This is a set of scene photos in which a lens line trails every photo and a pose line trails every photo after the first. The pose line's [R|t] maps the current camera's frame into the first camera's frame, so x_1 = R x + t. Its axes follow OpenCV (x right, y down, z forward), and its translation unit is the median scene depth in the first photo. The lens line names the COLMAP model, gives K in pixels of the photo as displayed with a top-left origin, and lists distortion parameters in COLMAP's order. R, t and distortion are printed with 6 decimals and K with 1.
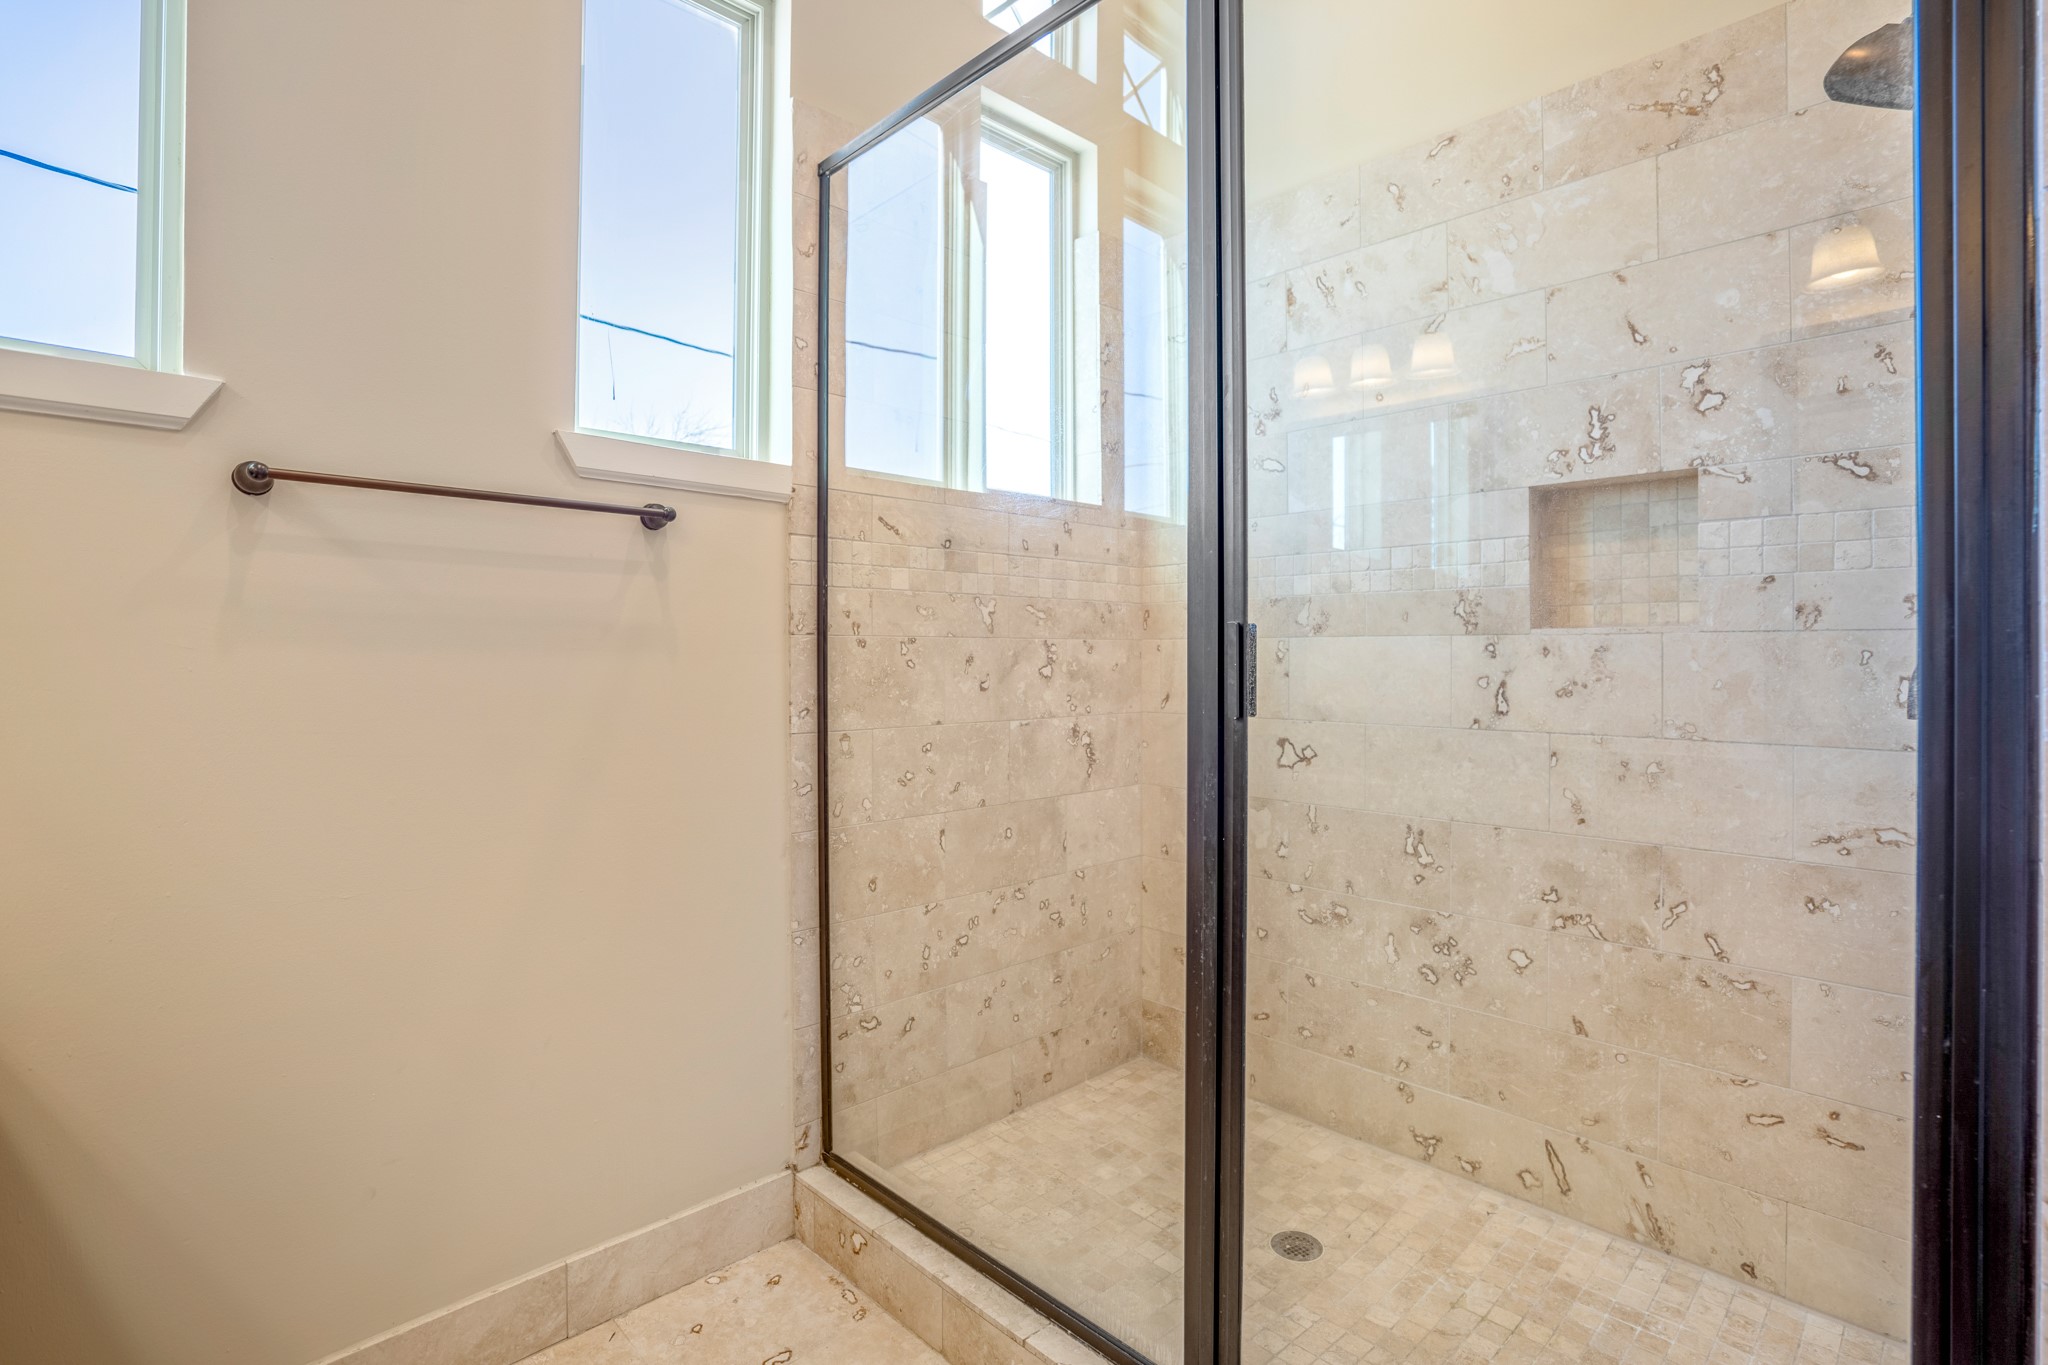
lens RADIAL K [[971.6, 0, 1035.6], [0, 971.6, 653.4], [0, 0, 1]] dist [-0.055267, 0.018682]
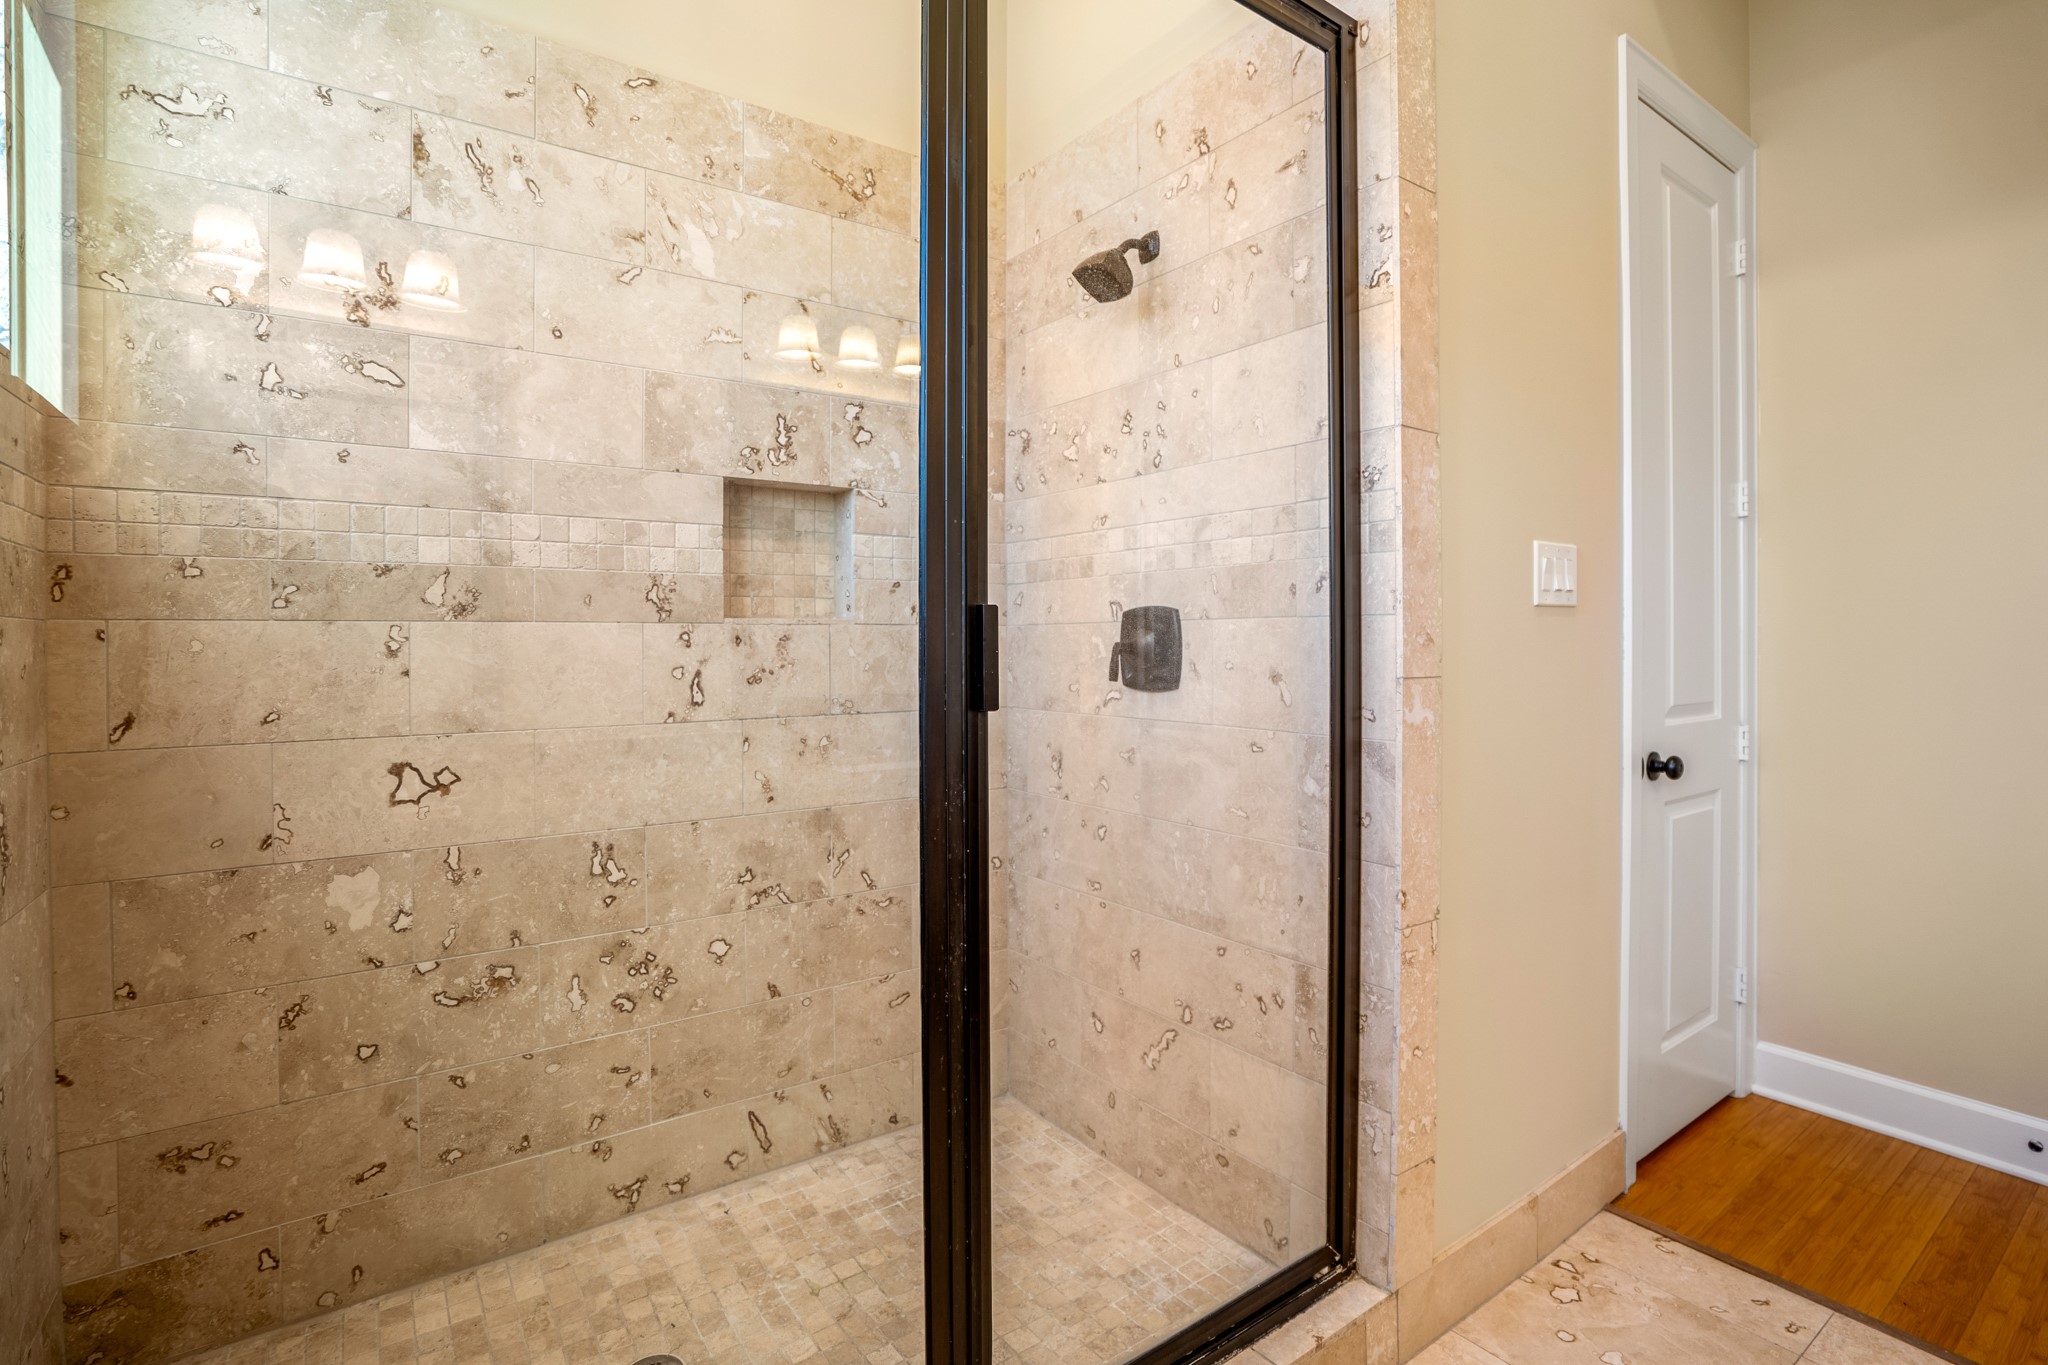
lens RADIAL K [[971.6, 0, 1028.6], [0, 971.6, 644.8], [0, 0, 1]] dist [-0.055267, 0.018682]
pose [[0.143260, -0.003958, 0.989677, -0.452120], [0.003076, 0.999989, 0.003554, -0.000092], [-0.989680, 0.002535, 0.143271, 0.548813]]
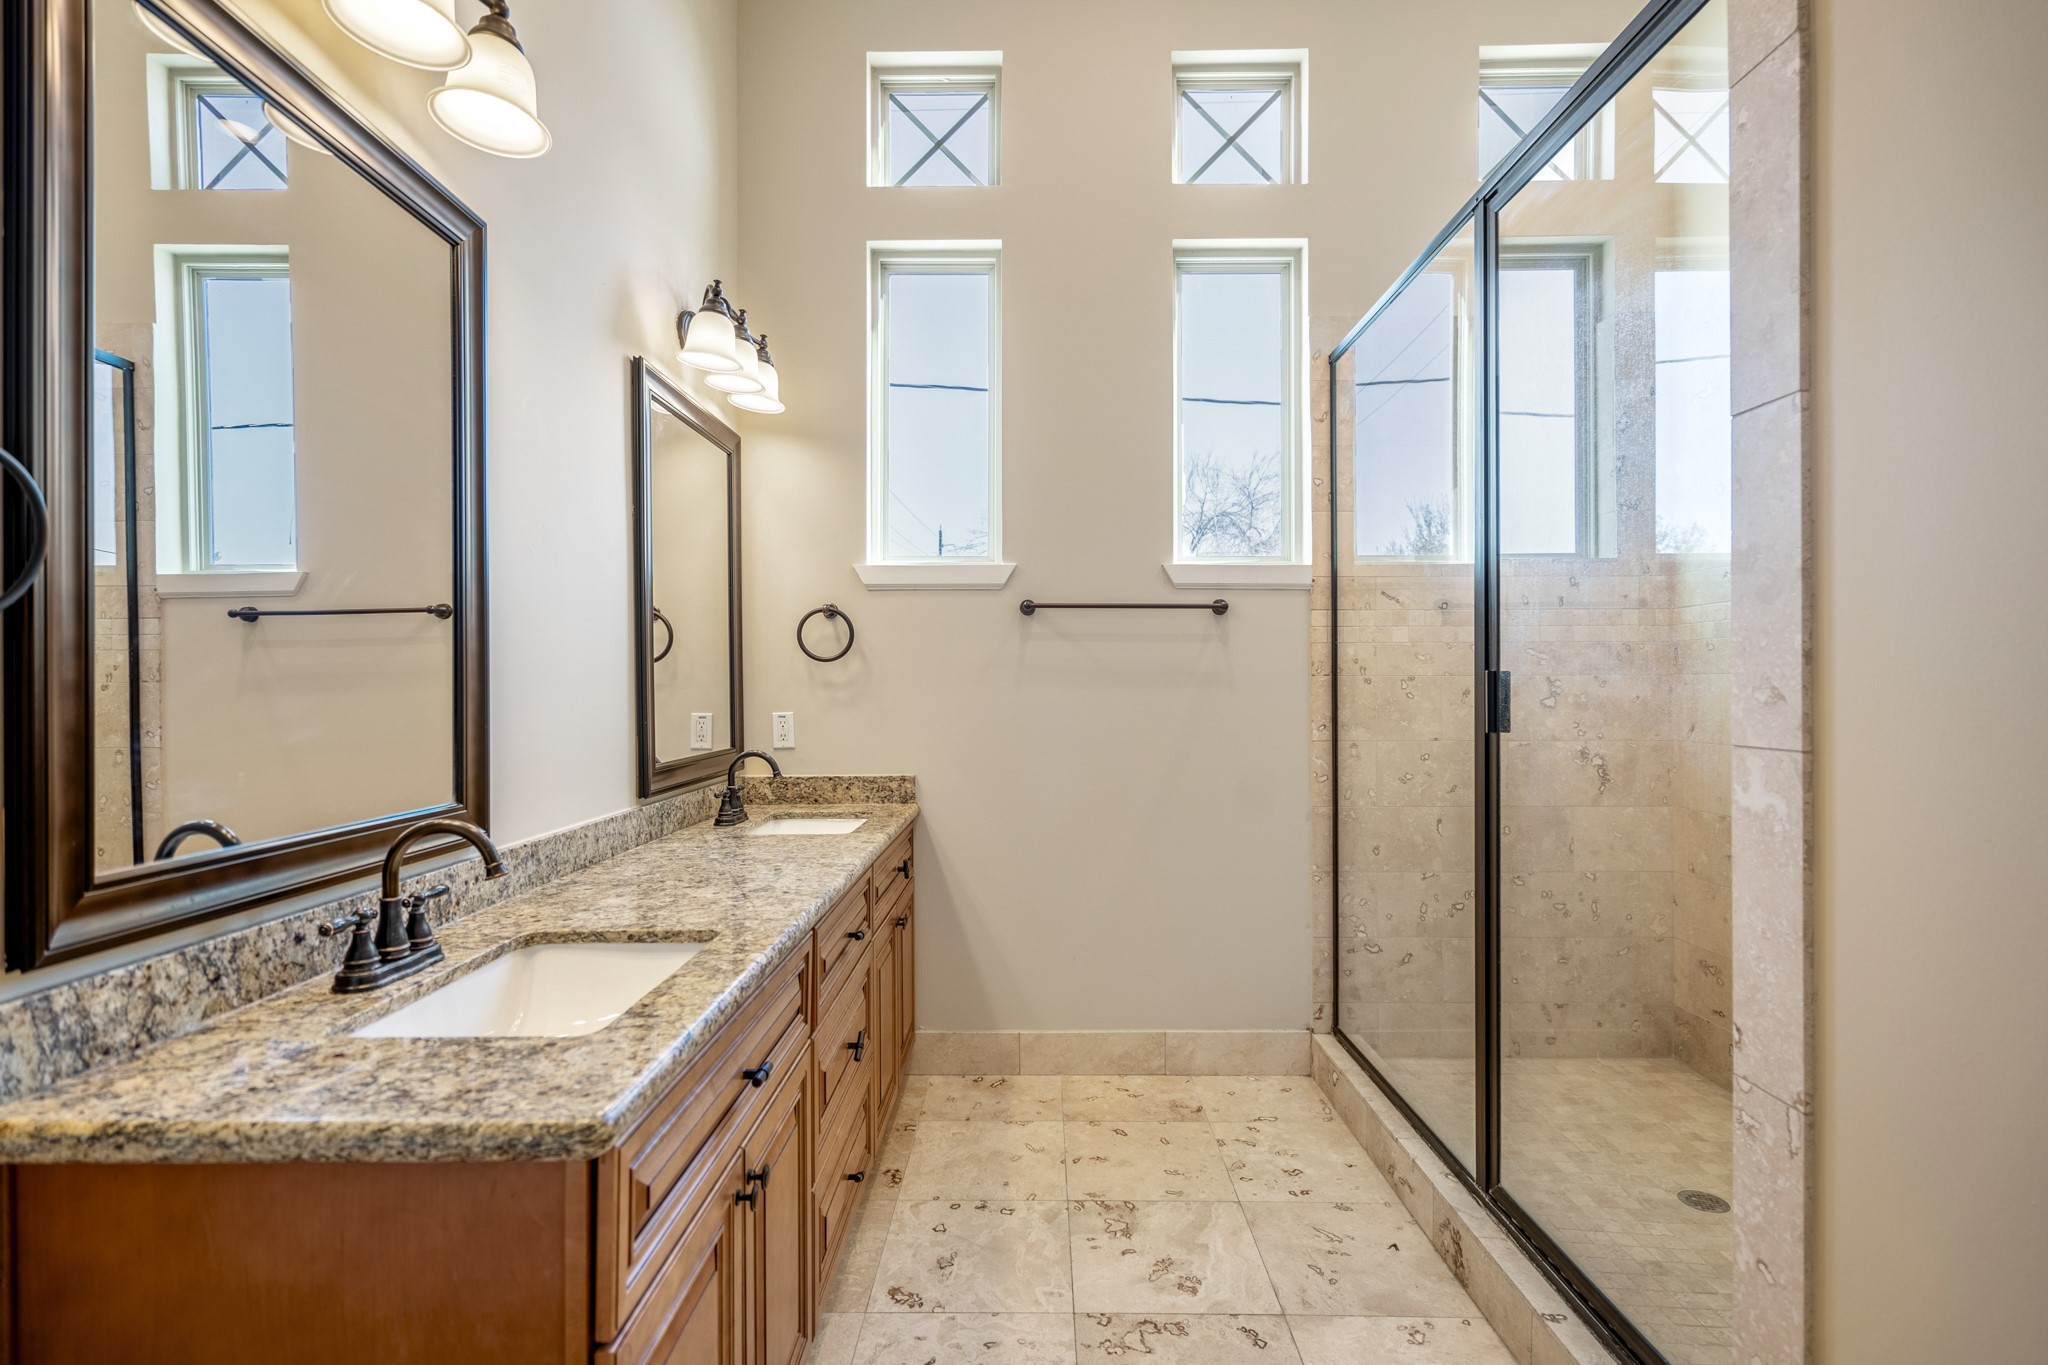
lens RADIAL K [[971.6, 0, 1022.7], [0, 971.6, 676.6], [0, 0, 1]] dist [-0.055267, 0.018682]
pose [[0.709807, -0.005338, -0.704376, 0.481632], [0.001912, 0.999982, -0.005652, -0.009883], [0.704393, 0.002665, 0.709805, -0.387030]]
